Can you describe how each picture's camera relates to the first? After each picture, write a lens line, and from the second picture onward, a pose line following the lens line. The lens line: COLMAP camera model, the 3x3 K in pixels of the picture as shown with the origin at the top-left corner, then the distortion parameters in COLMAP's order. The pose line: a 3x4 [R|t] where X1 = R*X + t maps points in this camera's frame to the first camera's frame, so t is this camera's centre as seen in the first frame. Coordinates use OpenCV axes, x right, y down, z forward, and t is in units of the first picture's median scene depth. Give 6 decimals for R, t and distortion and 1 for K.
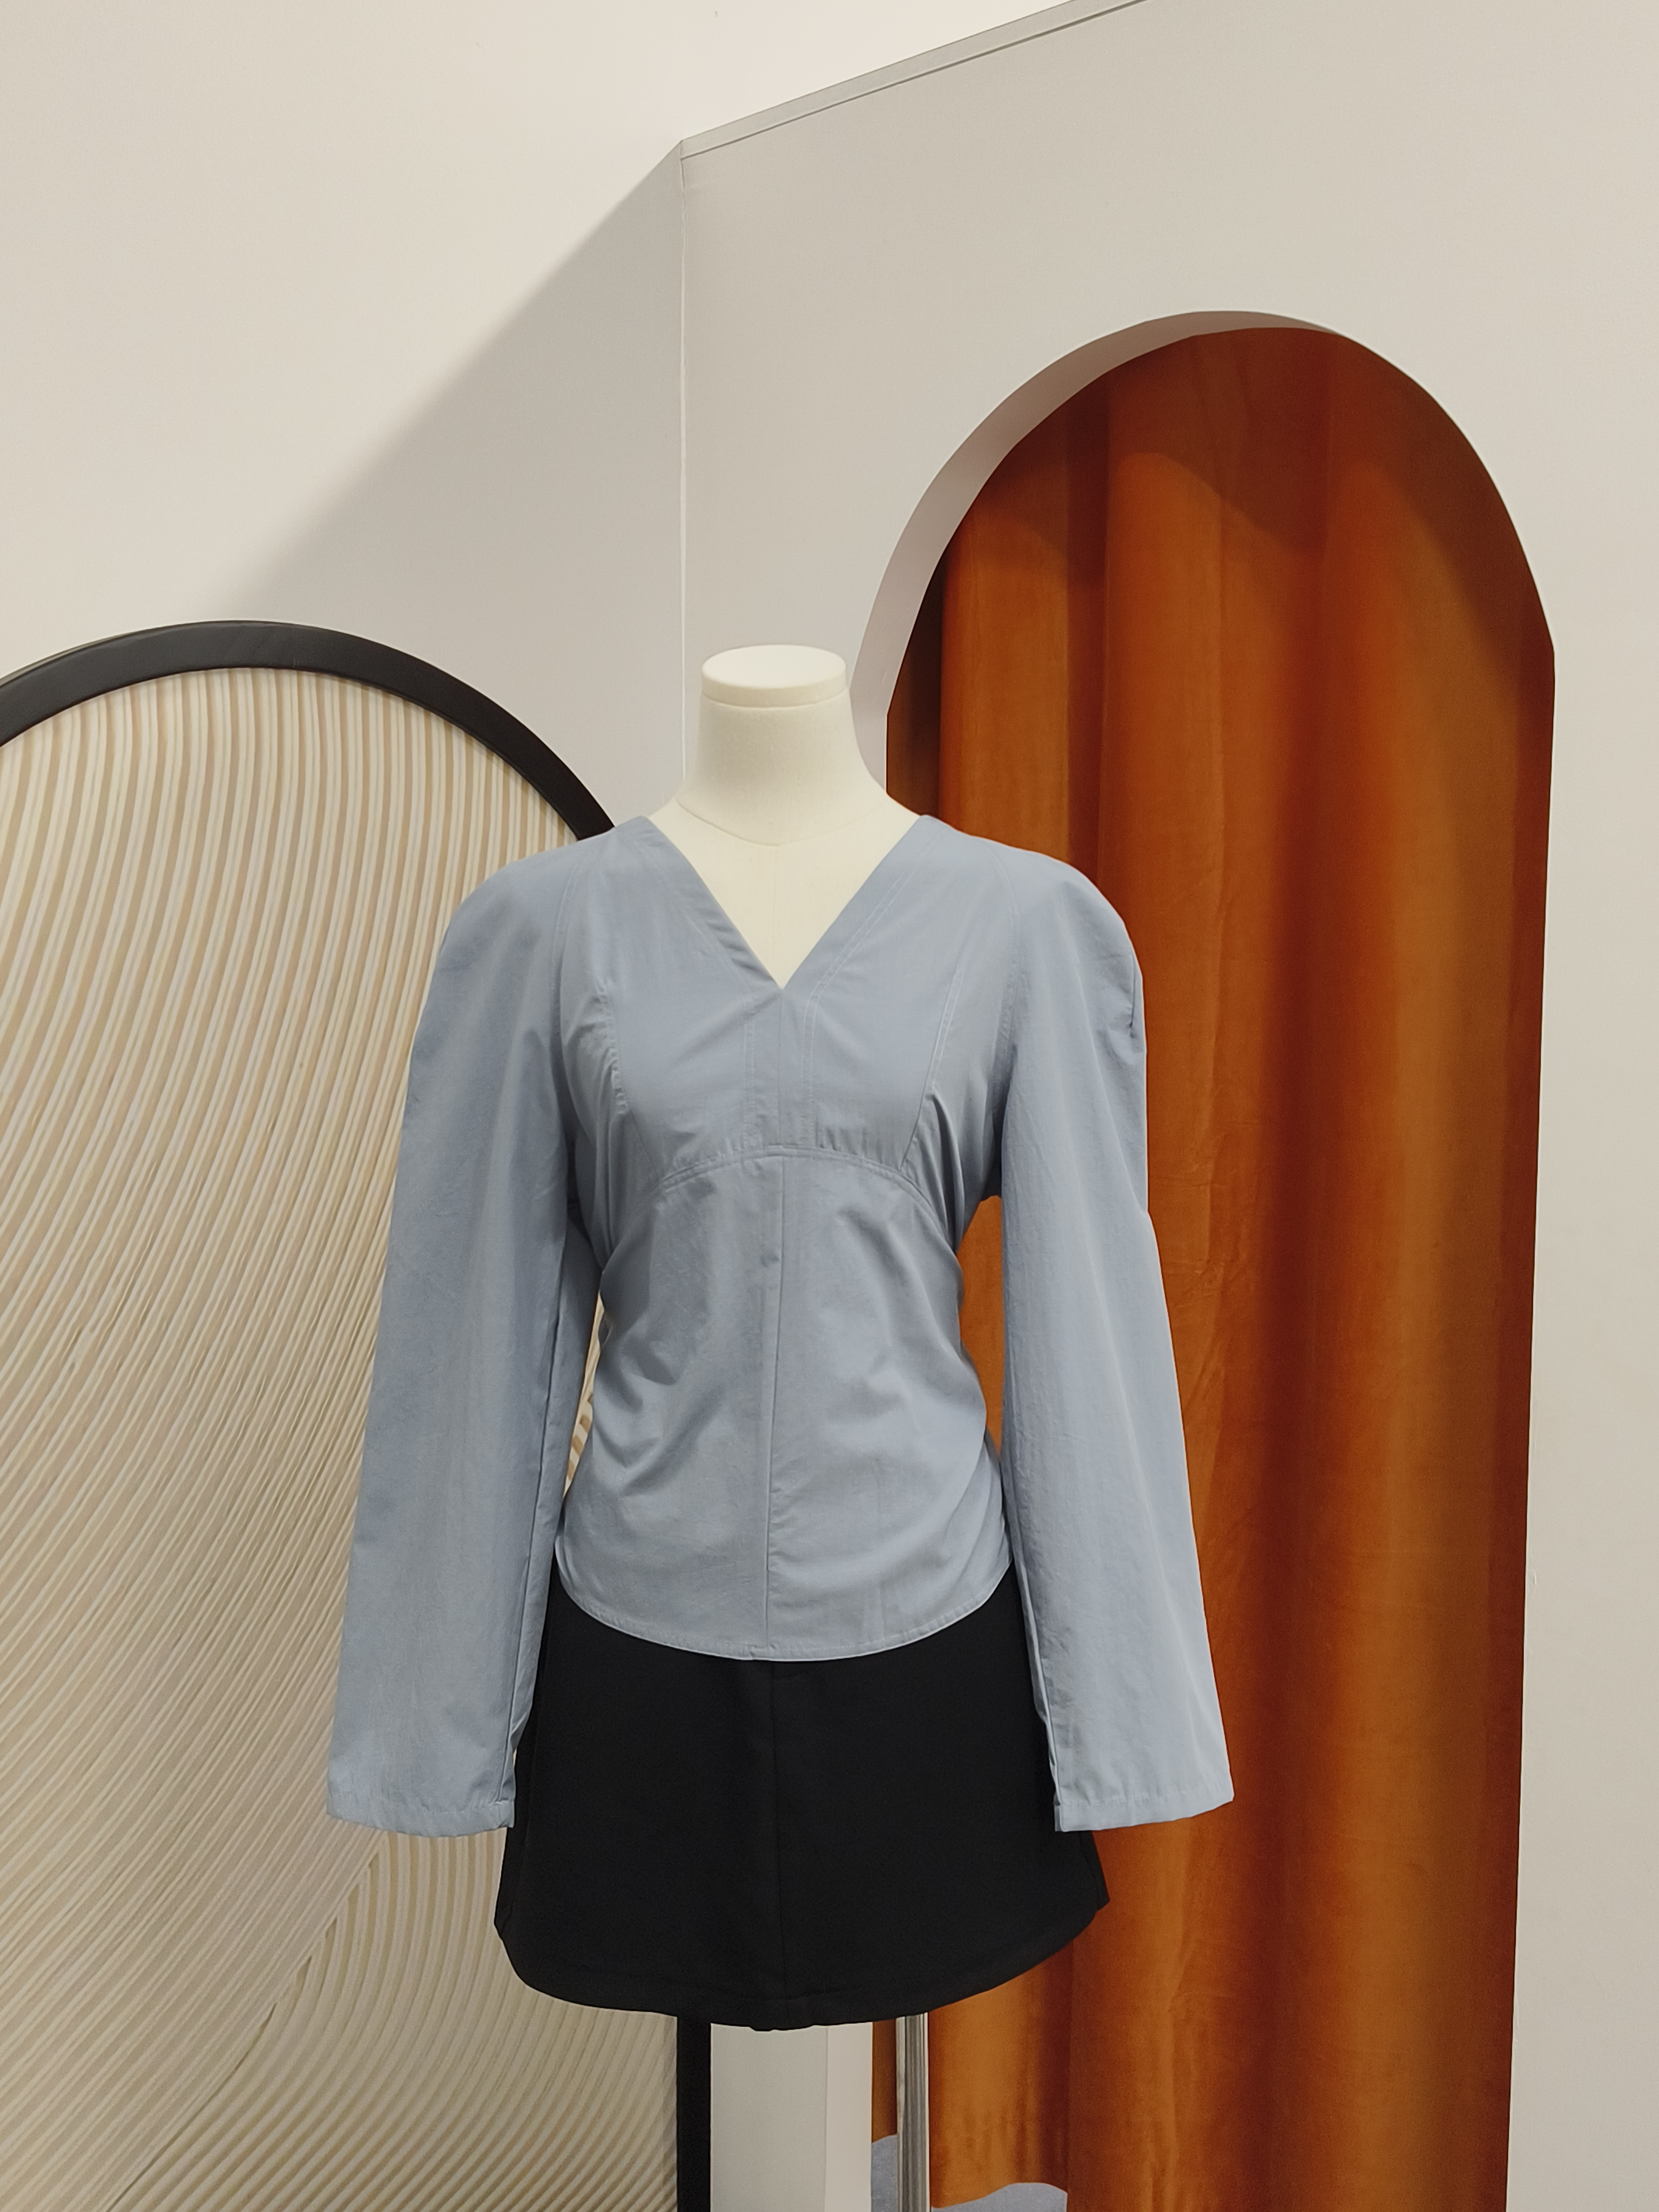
lens RADIAL K [[2485.0, 0, 817.8], [0, 2485.0, 1093.5], [0, 0, 1]] dist [0.078237, 0.000000]
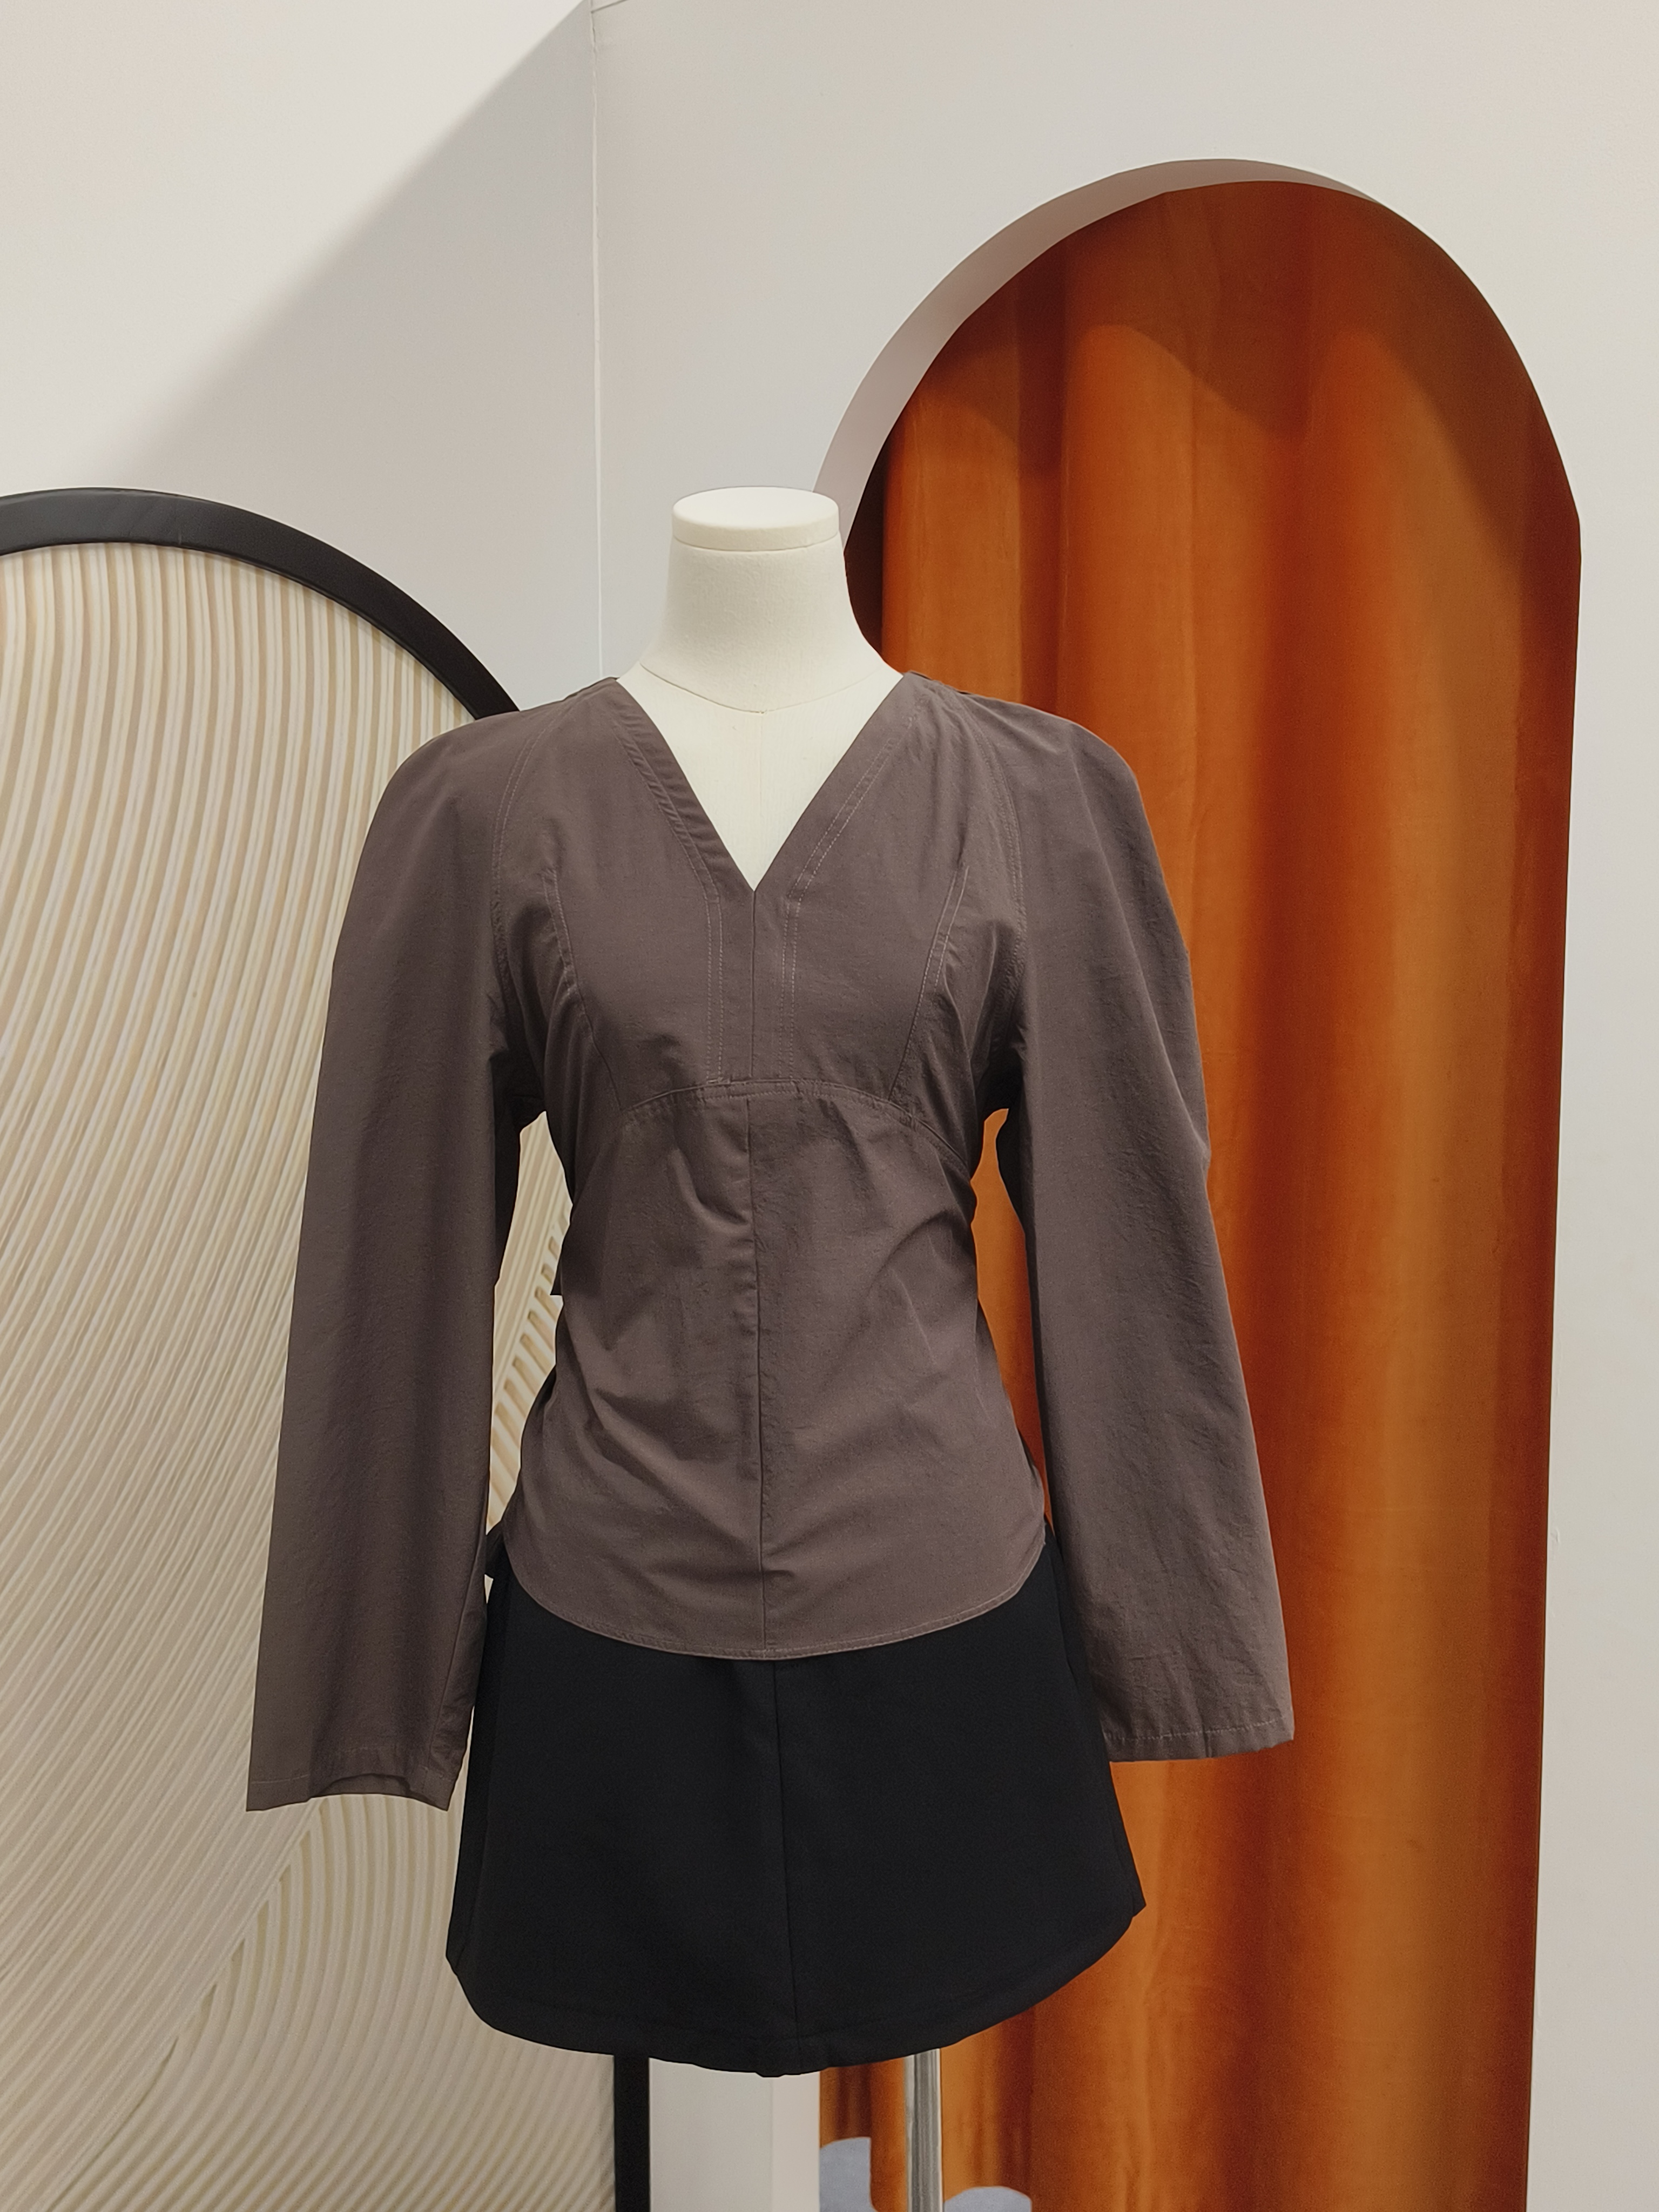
lens RADIAL K [[2485.0, 0, 836.9], [0, 2485.0, 1097.1], [0, 0, 1]] dist [0.078237, 0.000000]
pose [[0.998185, -0.011296, 0.059150, -0.030525], [0.010465, 0.999842, 0.014346, 0.015165], [-0.059303, -0.013701, 0.998146, 0.091601]]
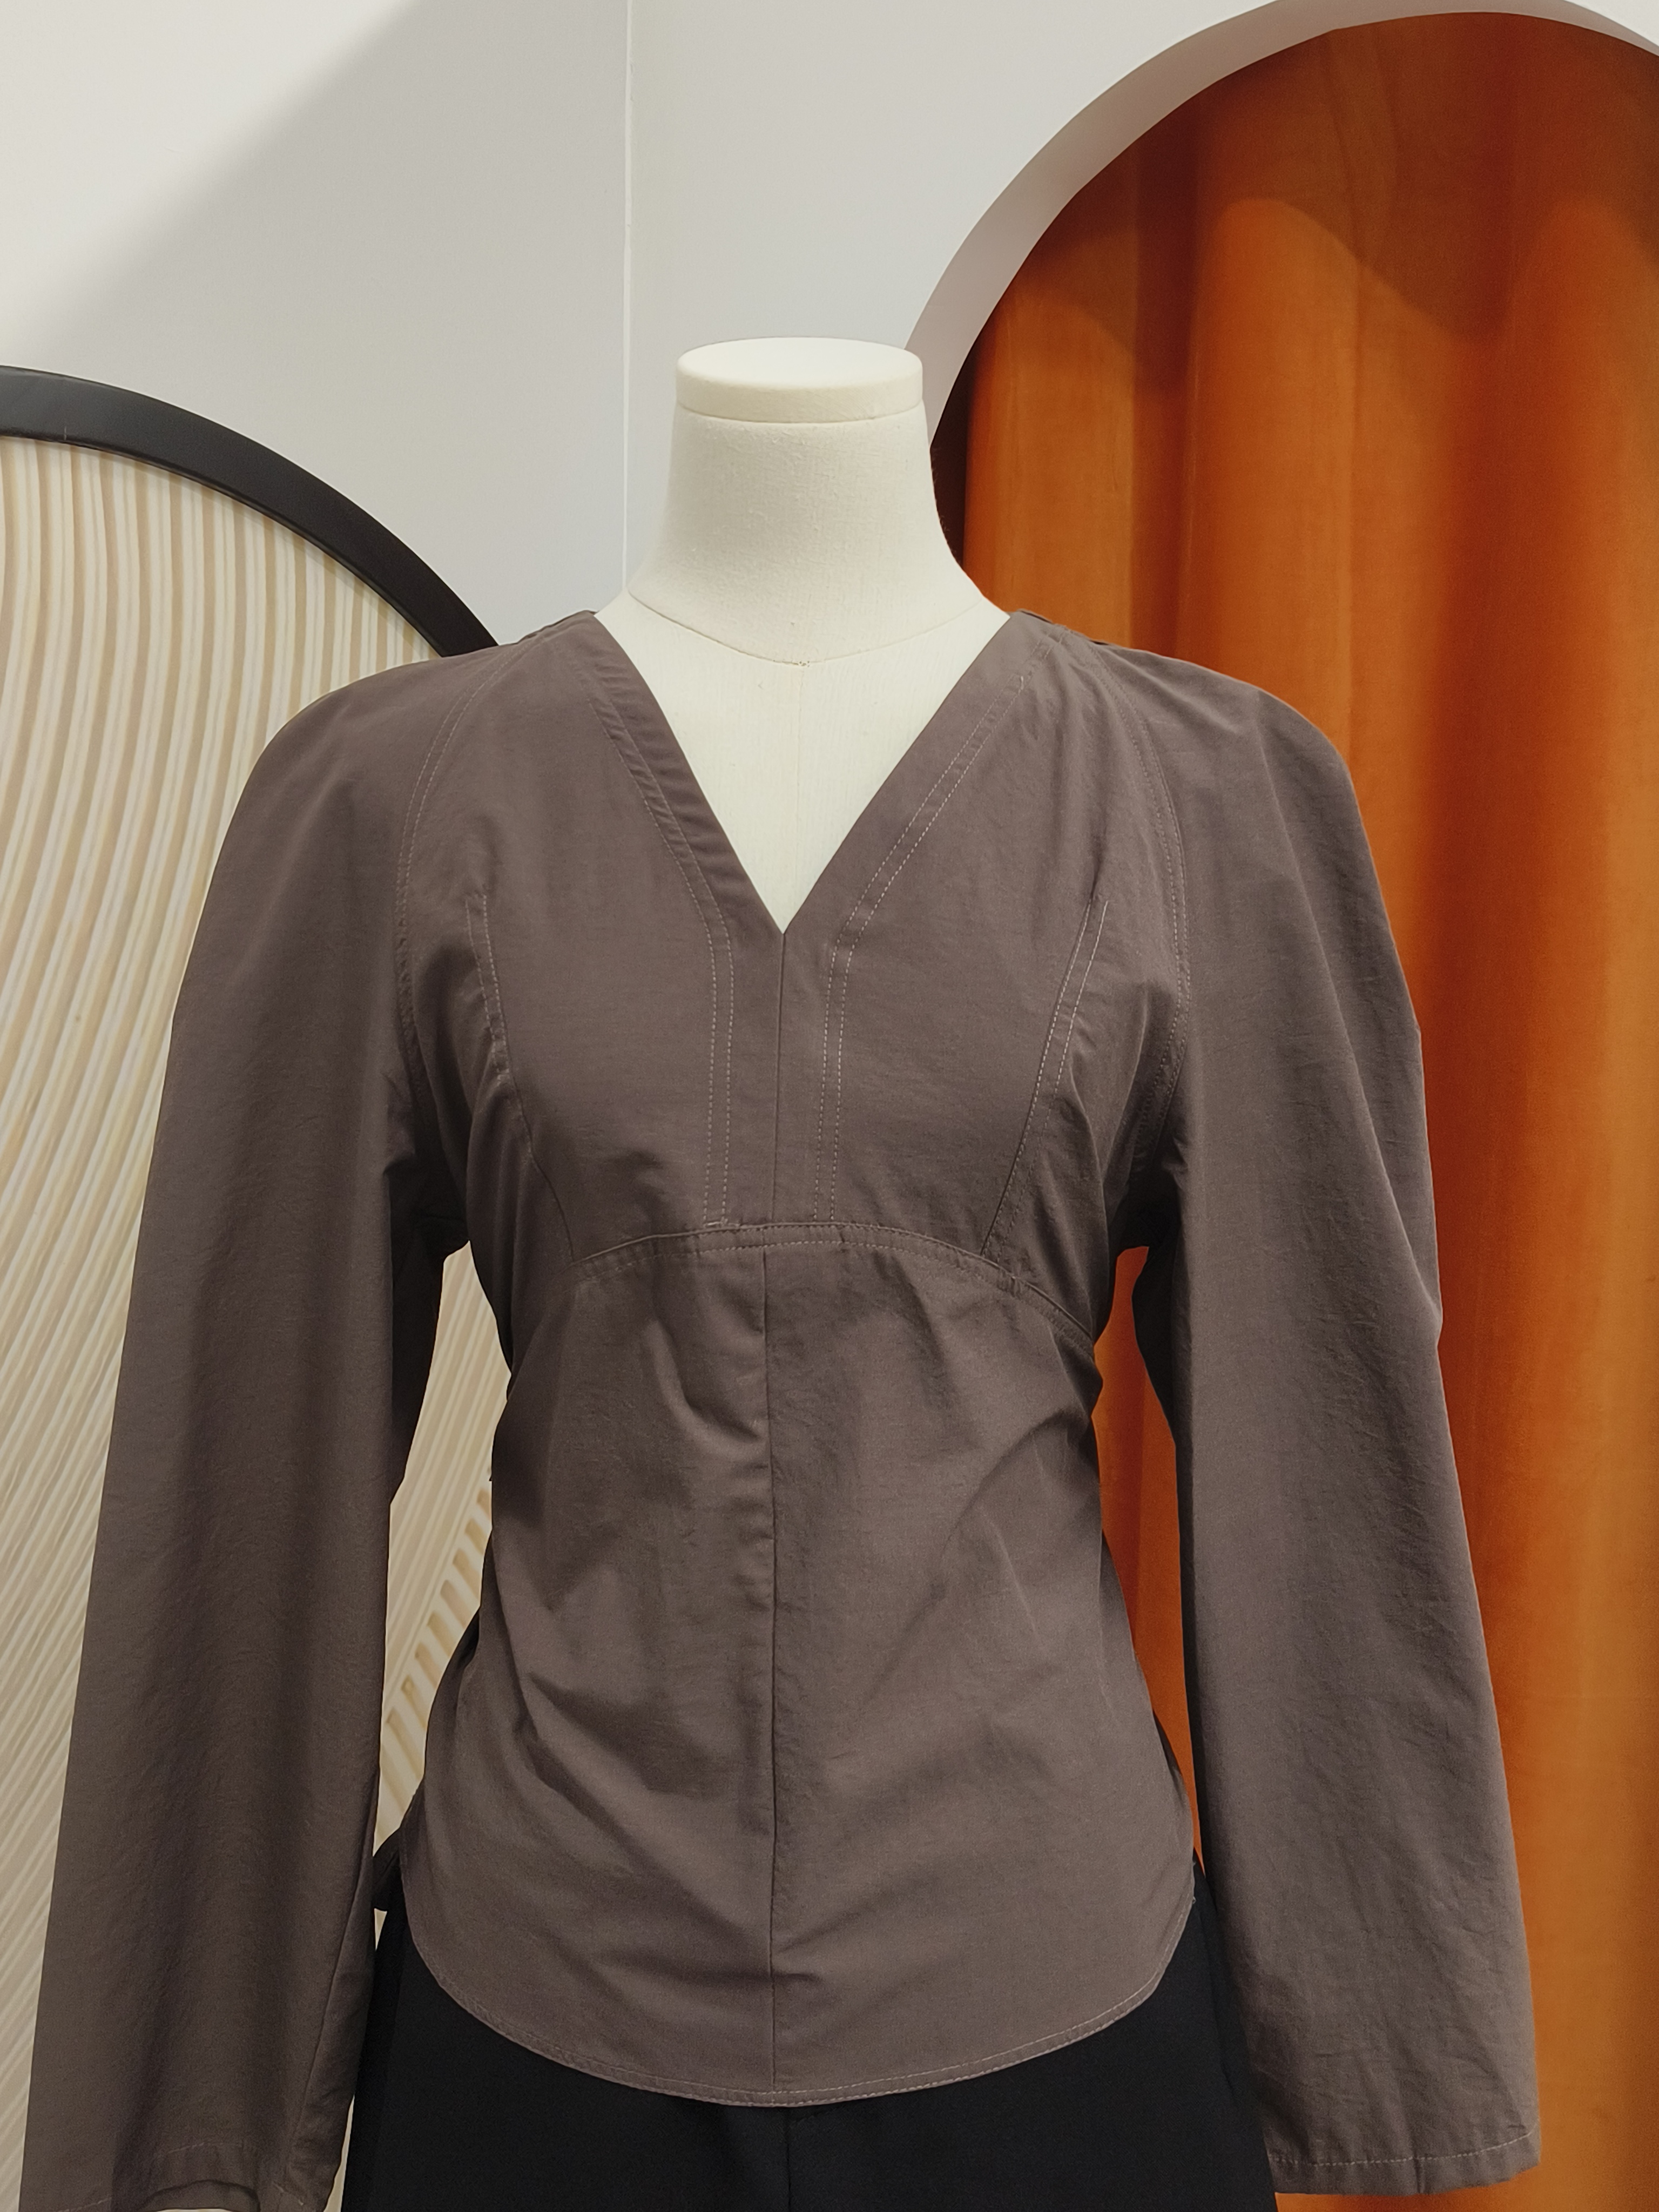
lens RADIAL K [[2485.0, 0, 838.6], [0, 2485.0, 1067.5], [0, 0, 1]] dist [0.078237, 0.000000]
pose [[0.999187, 0.011220, 0.038722, -0.021021], [-0.011784, 0.999827, 0.014368, -0.009708], [-0.038554, -0.014813, 0.999147, 0.289700]]
